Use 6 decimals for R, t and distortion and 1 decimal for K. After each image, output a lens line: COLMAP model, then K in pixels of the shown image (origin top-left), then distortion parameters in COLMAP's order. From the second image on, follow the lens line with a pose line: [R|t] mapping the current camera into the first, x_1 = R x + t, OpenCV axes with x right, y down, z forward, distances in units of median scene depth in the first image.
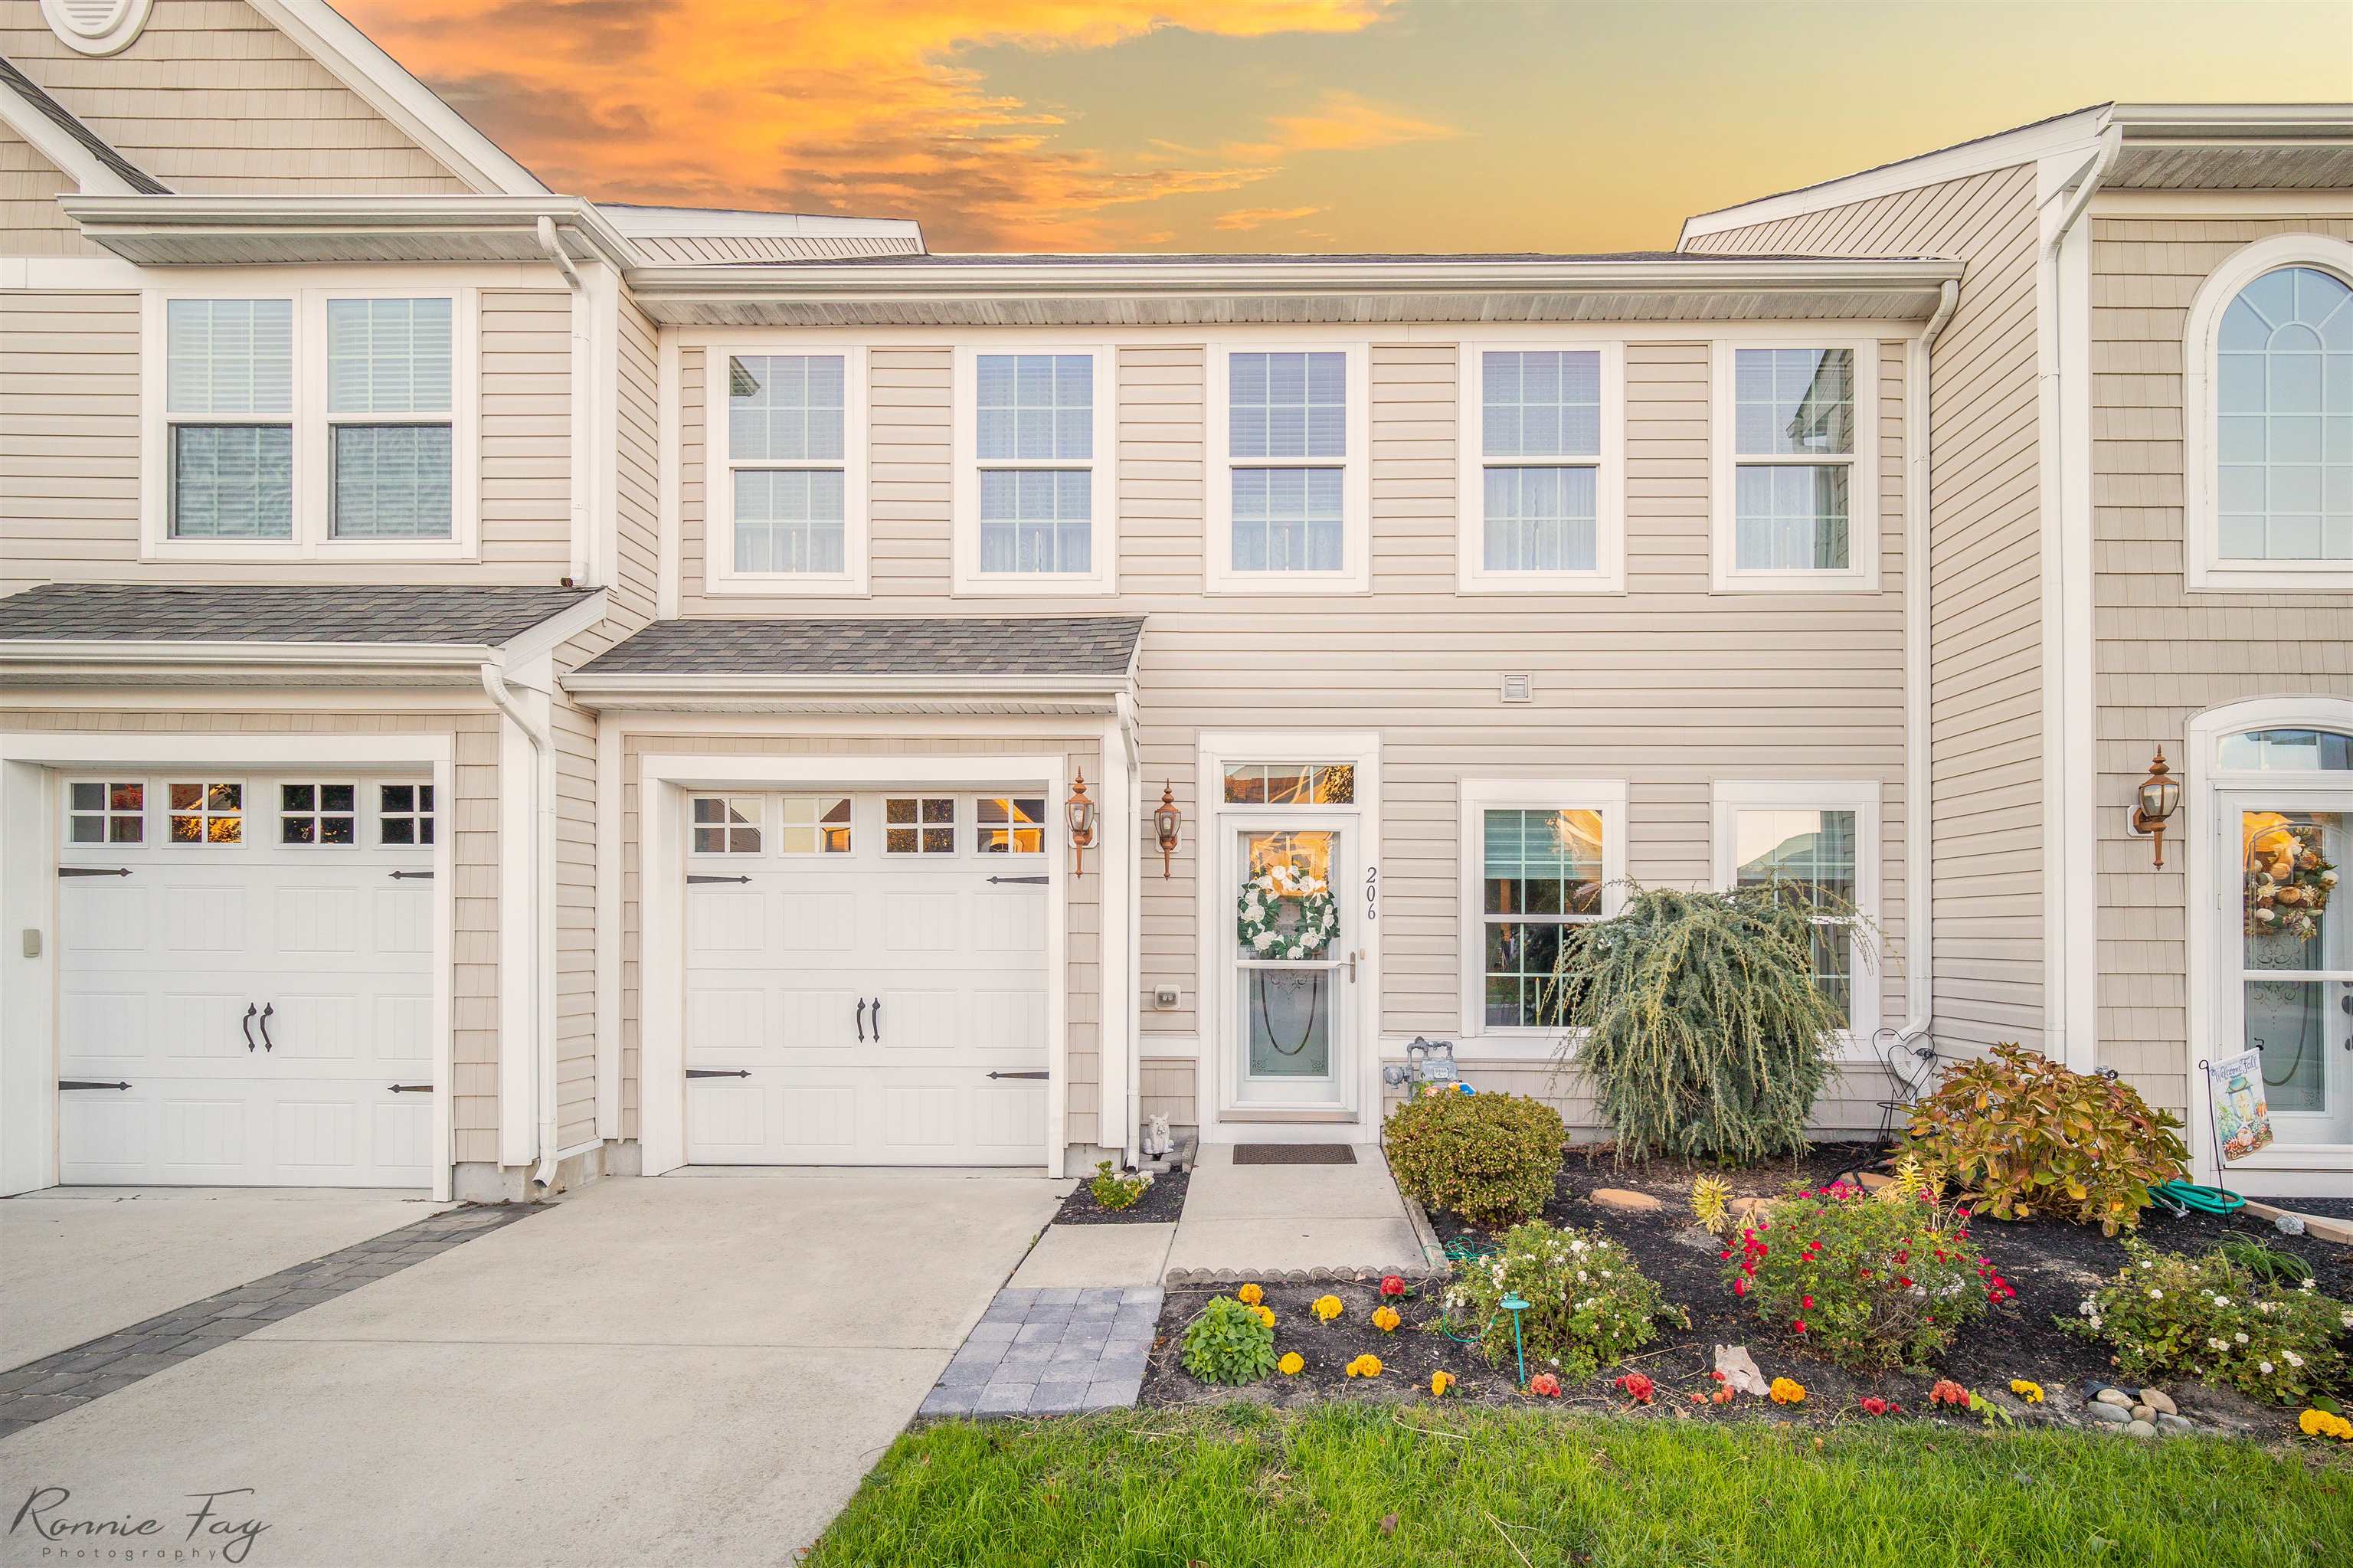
lens RADIAL K [[1104.1, 0, 1277.5], [0, 1104.1, 924.8], [0, 0, 1]] dist [0.004990, -0.001324]
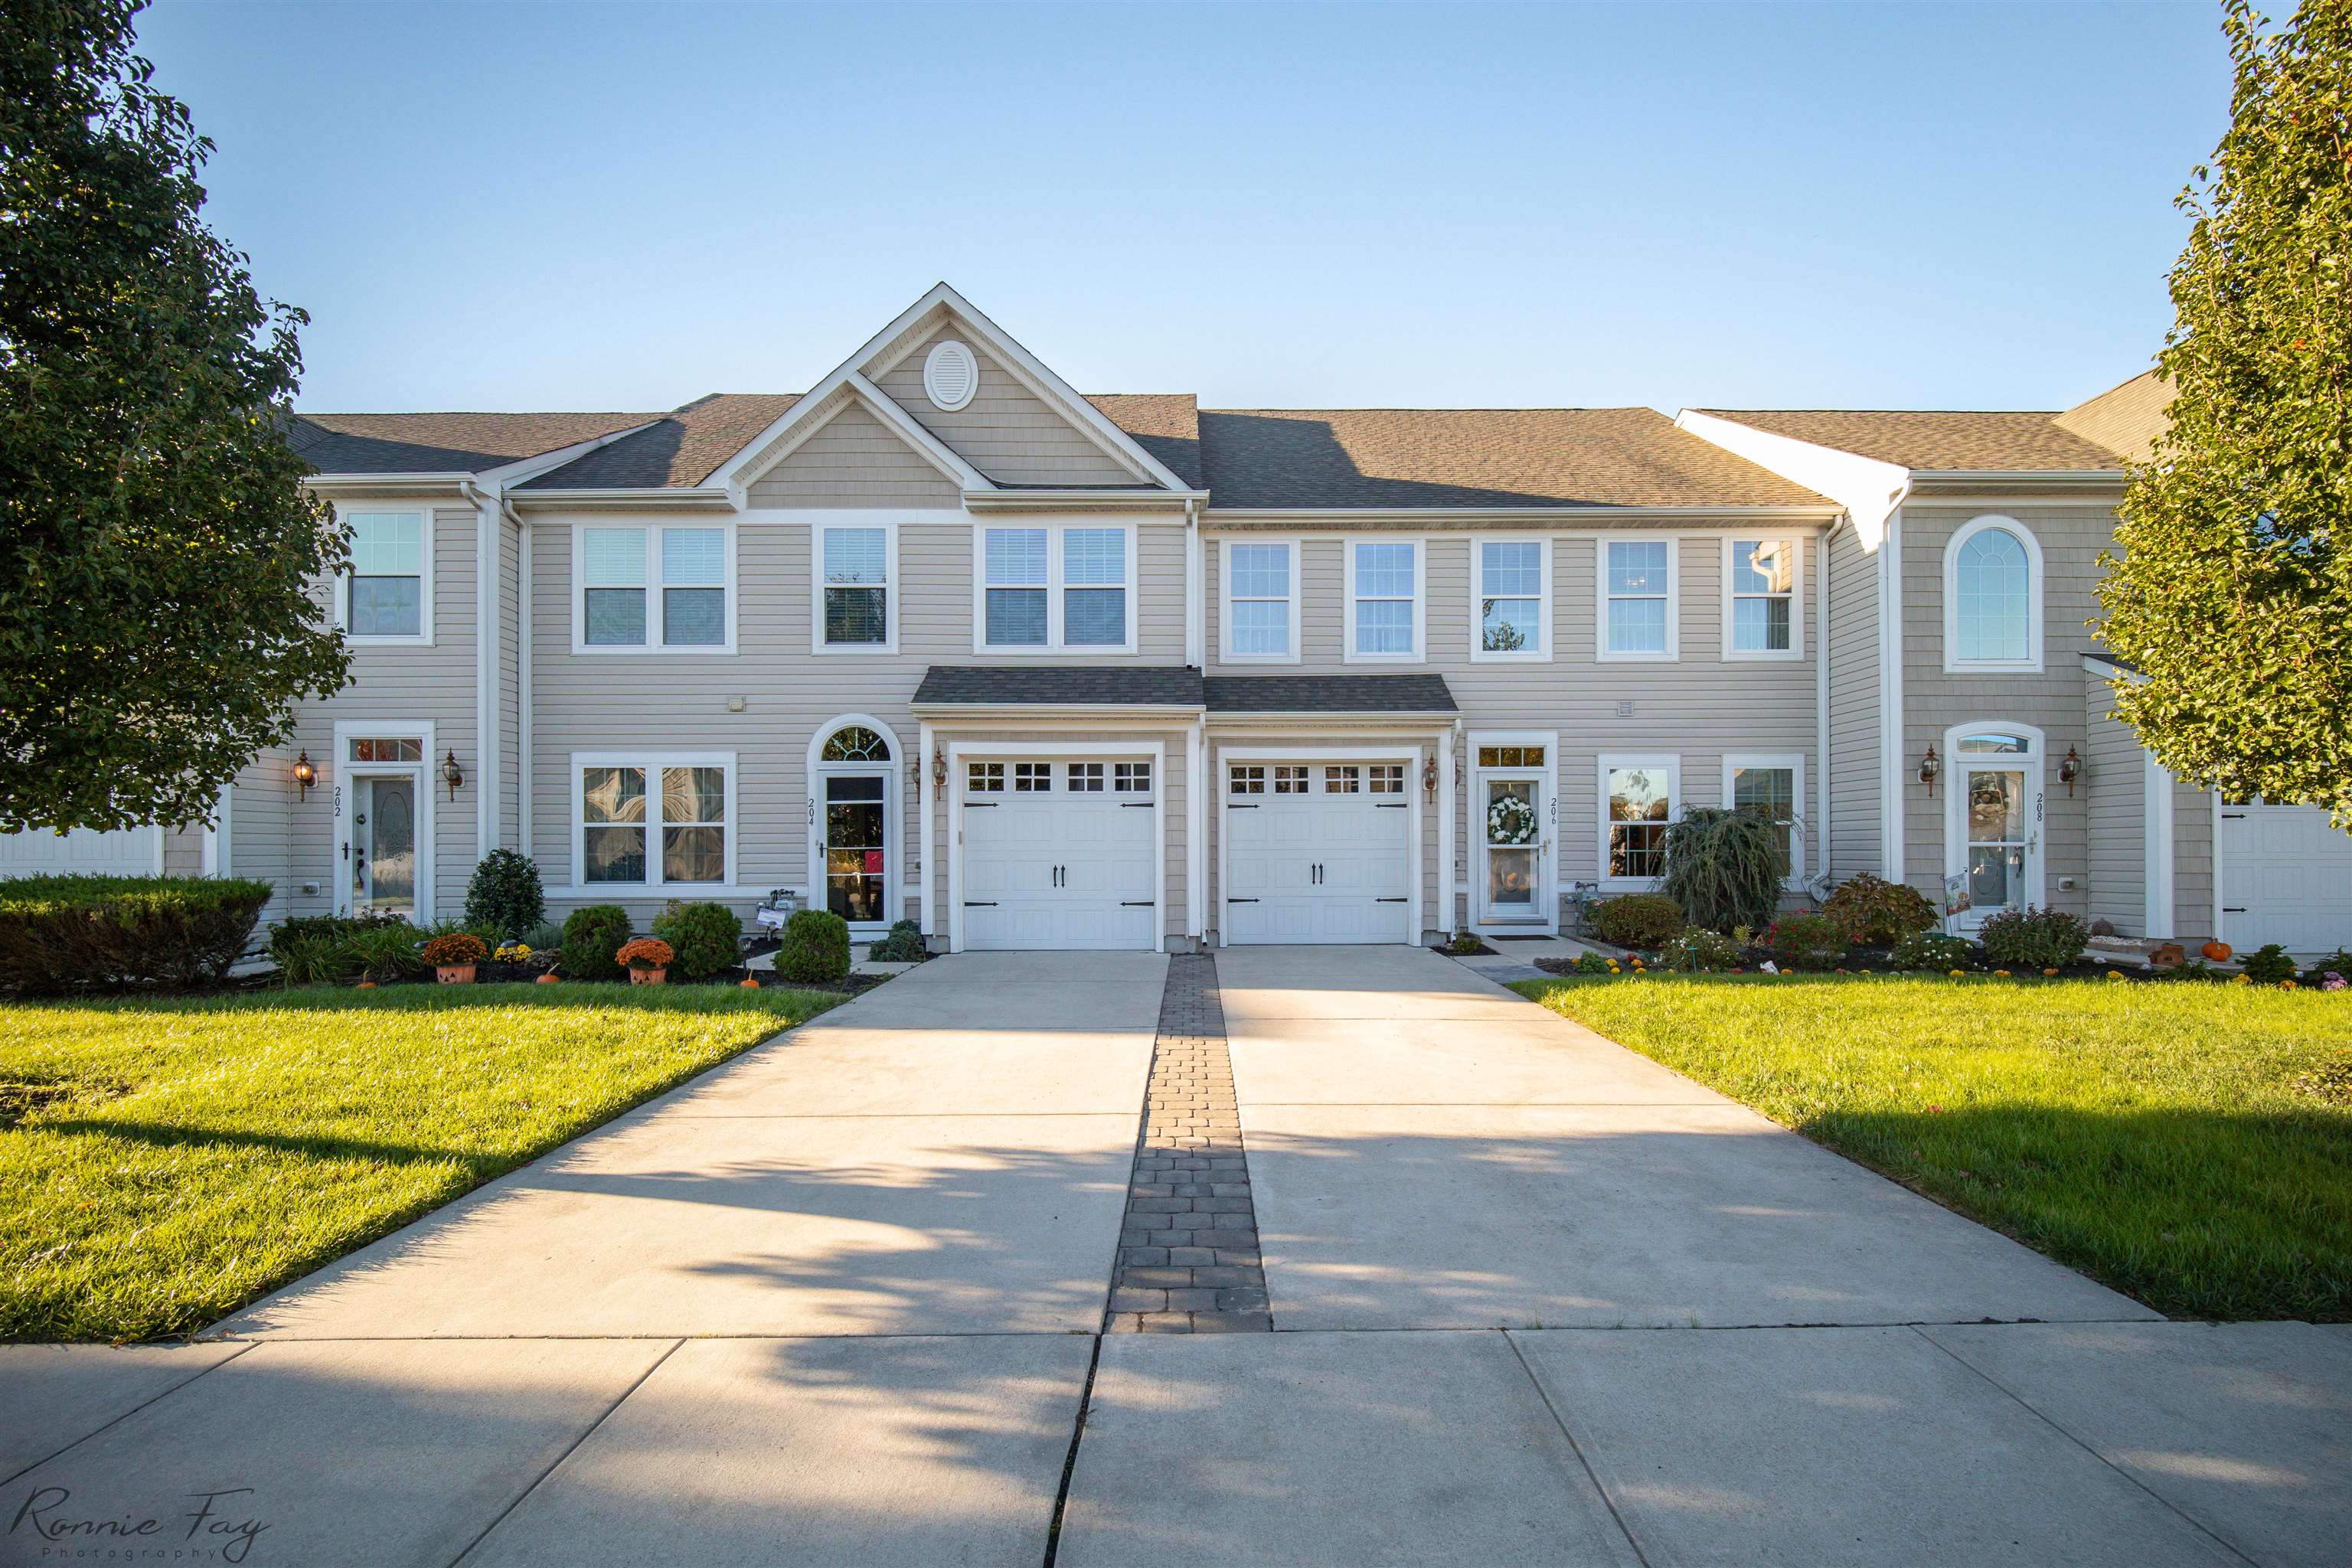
lens RADIAL K [[1103.6, 0, 1177.9], [0, 1103.6, 859.4], [0, 0, 1]] dist [0.004990, -0.001324]
pose [[0.999933, -0.006626, 0.009447, -0.665453], [0.006527, 0.999923, 0.010526, 0.036265], [-0.009516, -0.010464, 0.999900, -1.084368]]
